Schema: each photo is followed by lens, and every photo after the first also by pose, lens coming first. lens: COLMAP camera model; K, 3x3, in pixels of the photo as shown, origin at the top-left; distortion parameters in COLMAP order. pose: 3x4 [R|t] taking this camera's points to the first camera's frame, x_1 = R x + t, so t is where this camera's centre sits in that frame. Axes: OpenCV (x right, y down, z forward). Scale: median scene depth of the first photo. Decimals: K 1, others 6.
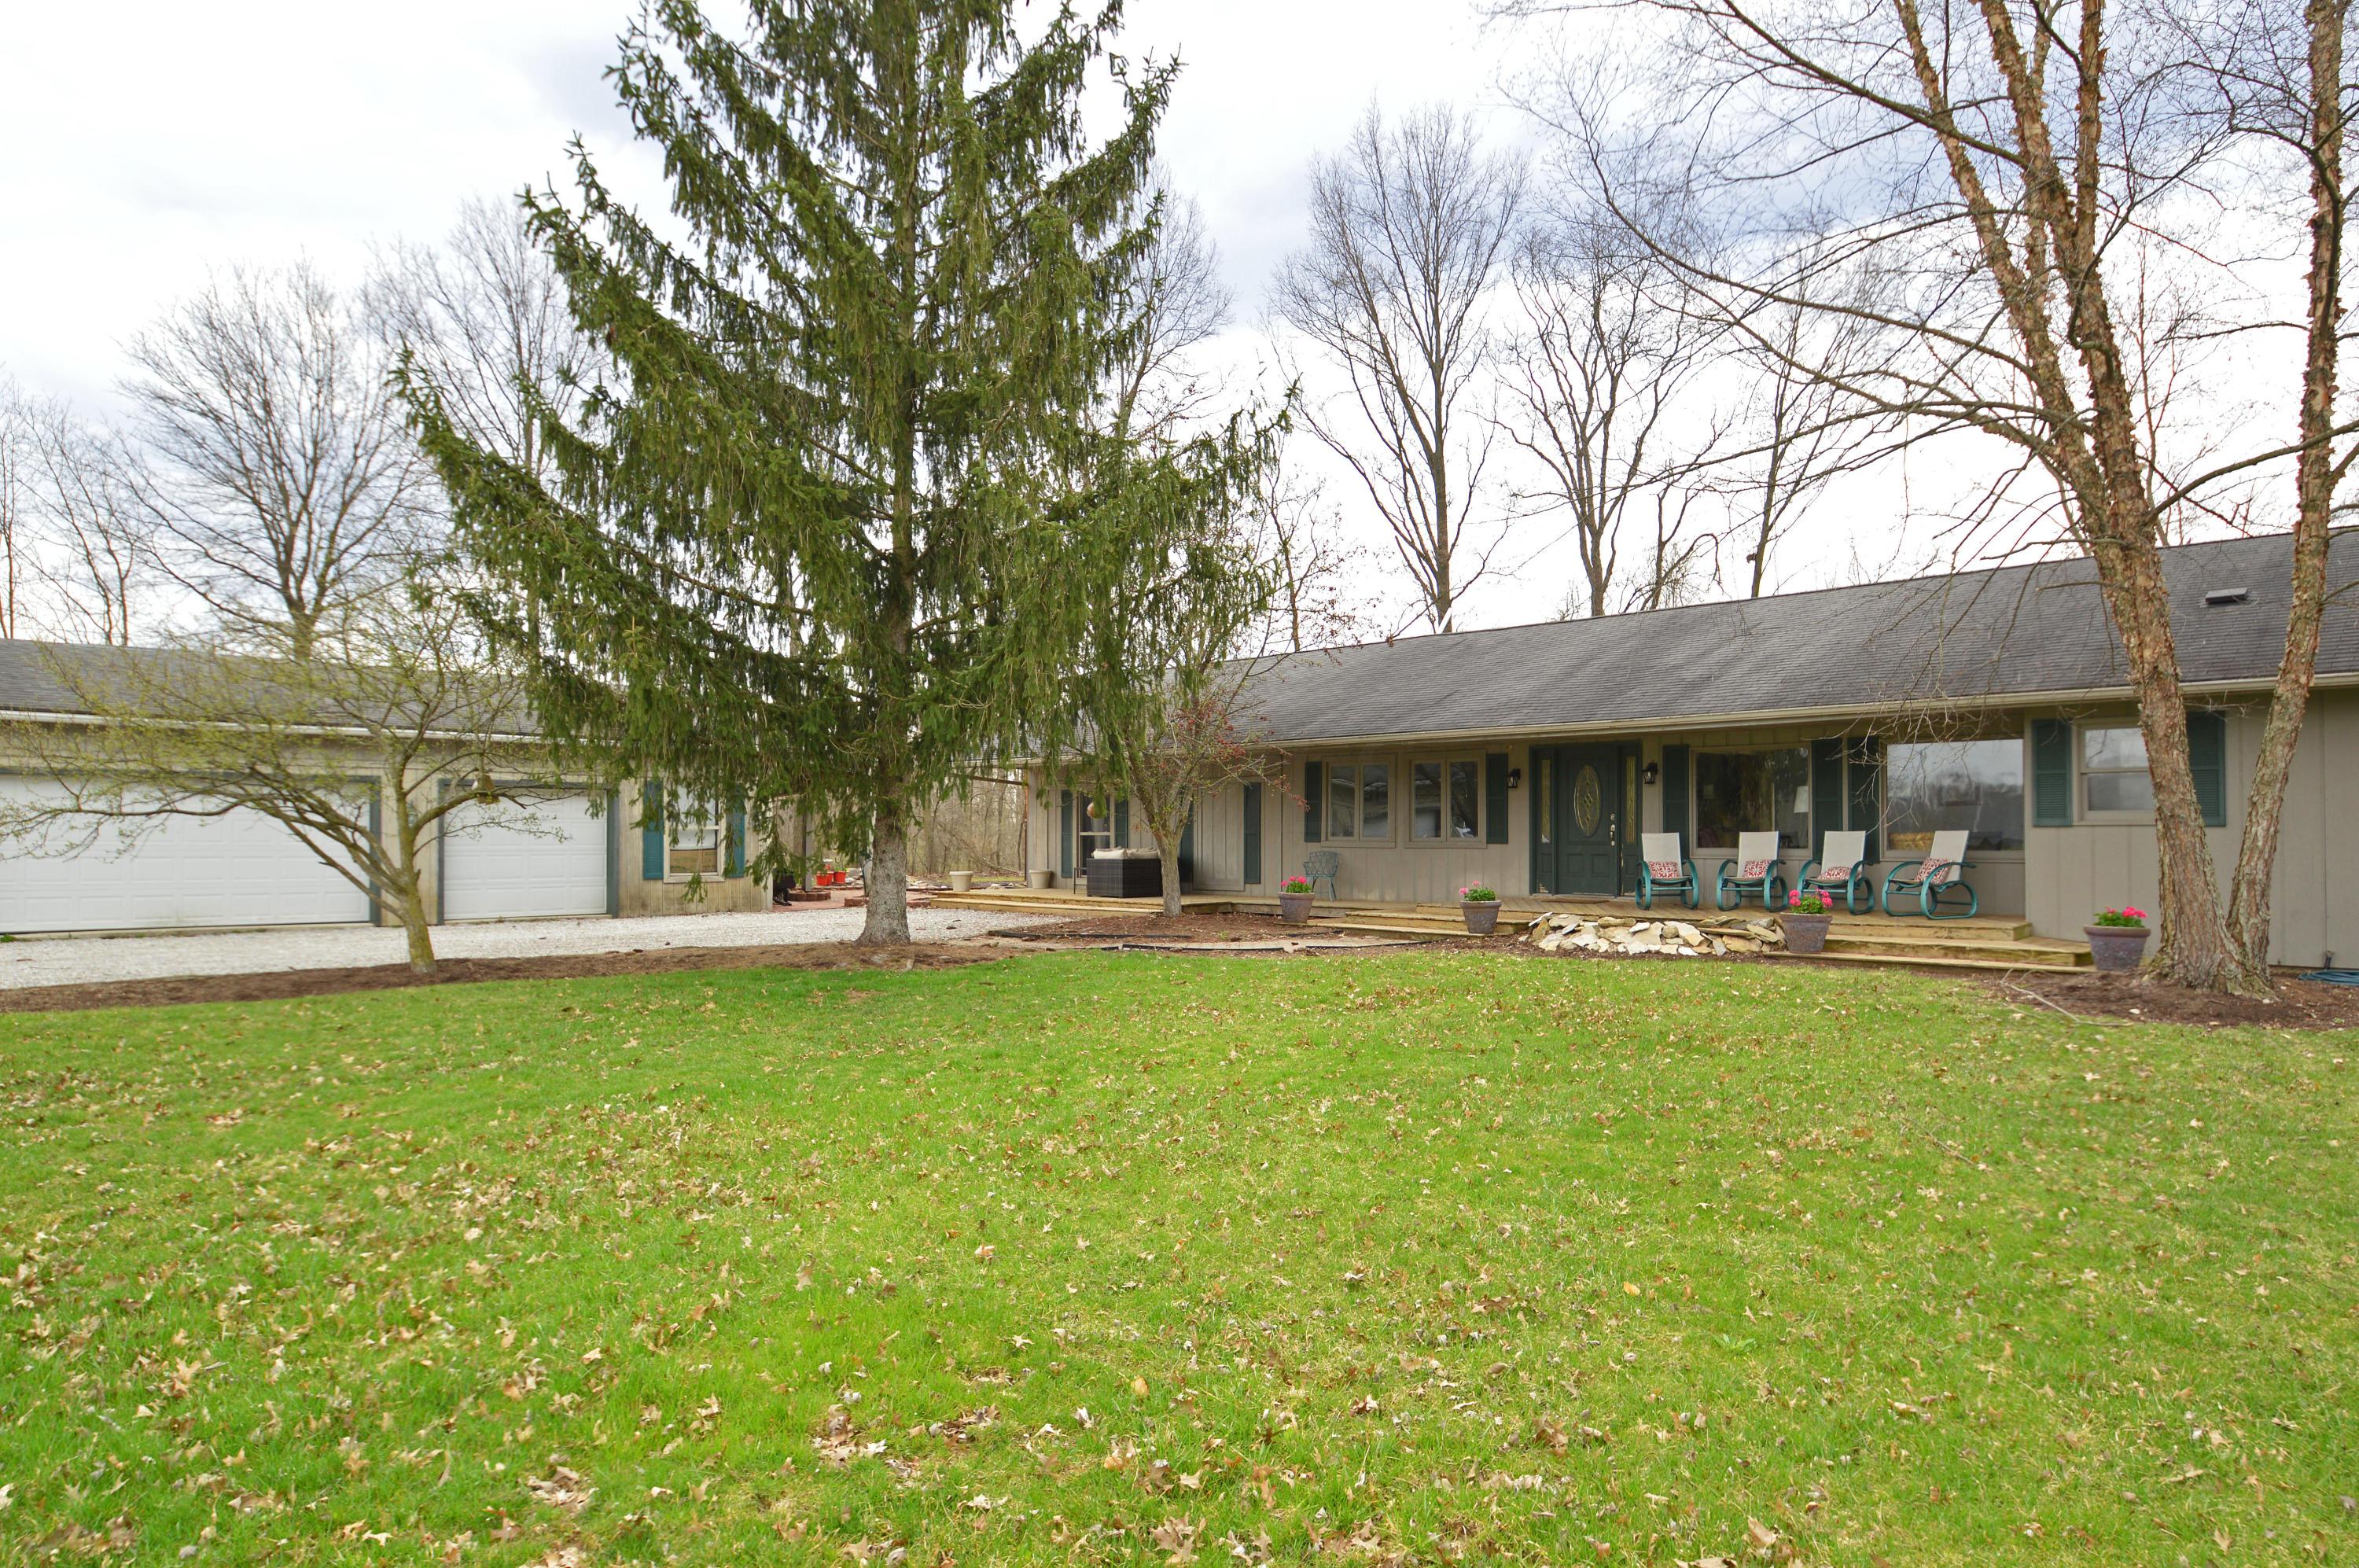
lens RADIAL K [[1341.5, 0, 1179.5], [0, 1341.5, 784.0], [0, 0, 1]] dist [-0.000829, 0.000021]
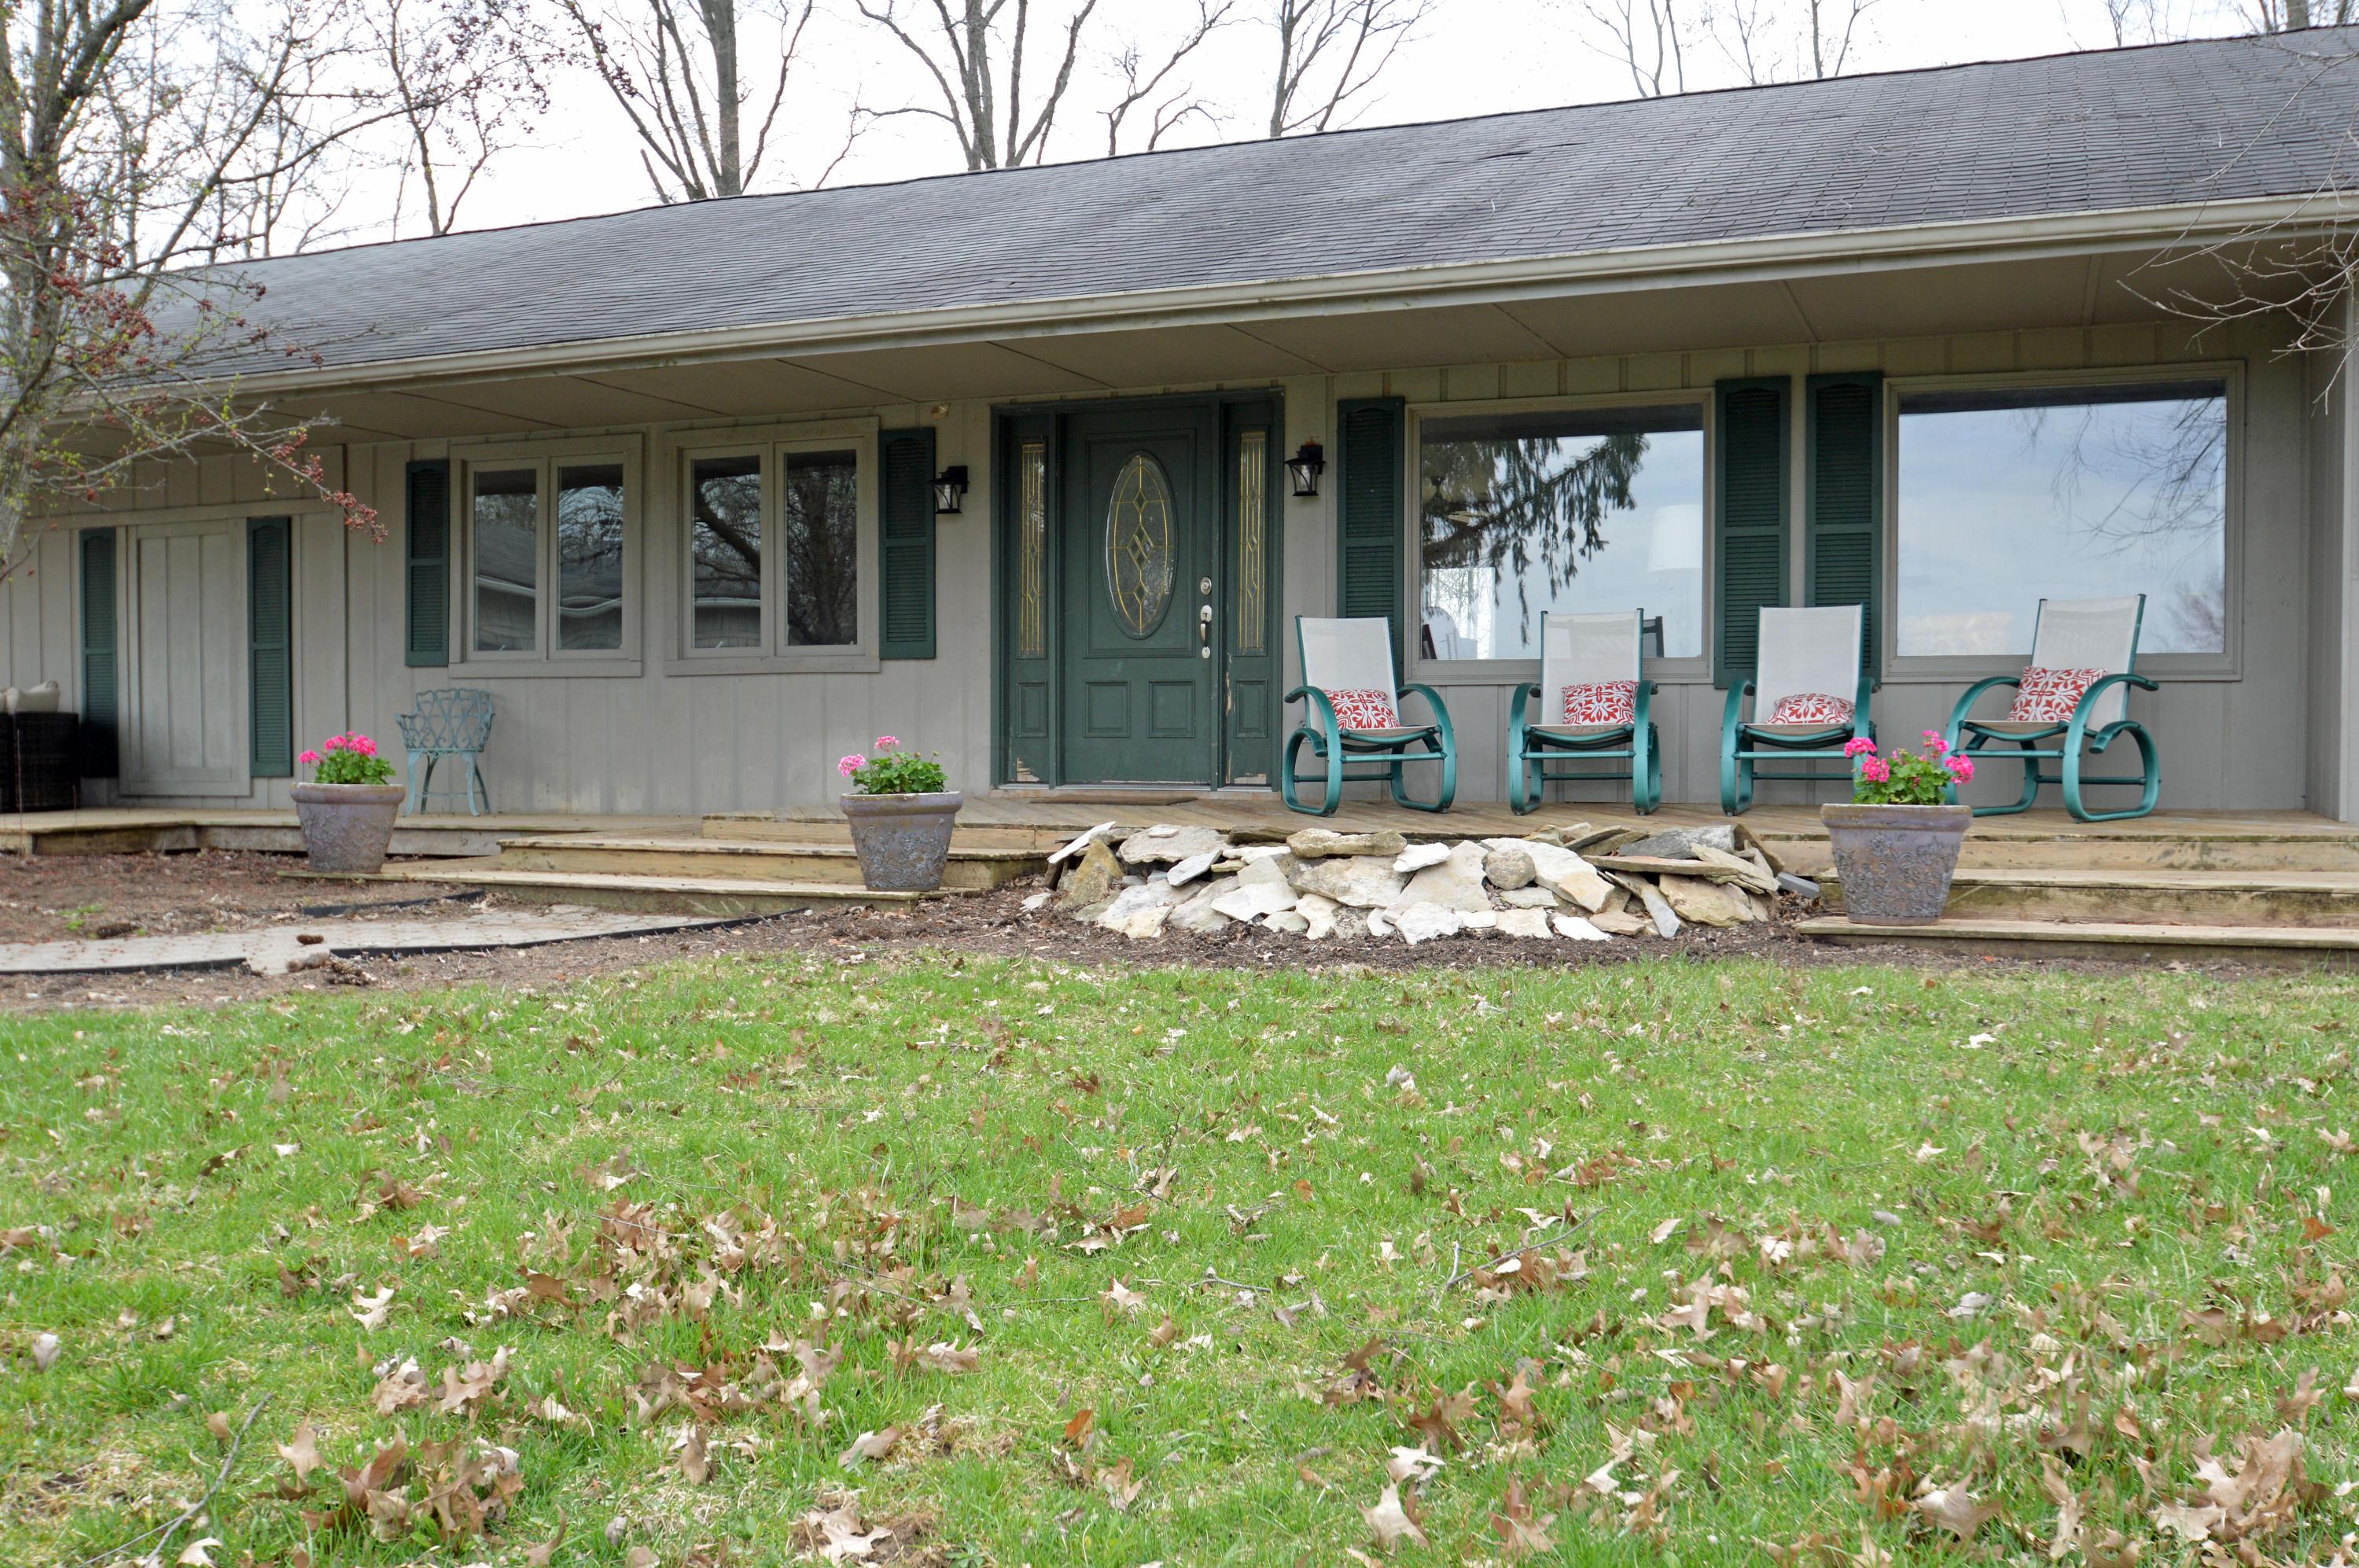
lens RADIAL K [[2202.0, 0, 1179.5], [0, 2202.0, 784.0], [0, 0, 1]] dist [-0.039429, 0.000105]
pose [[0.920661, -0.008015, 0.390281, 0.071014], [-0.016389, 0.998114, 0.059157, 0.049164], [-0.390019, -0.060860, 0.918793, 0.449648]]
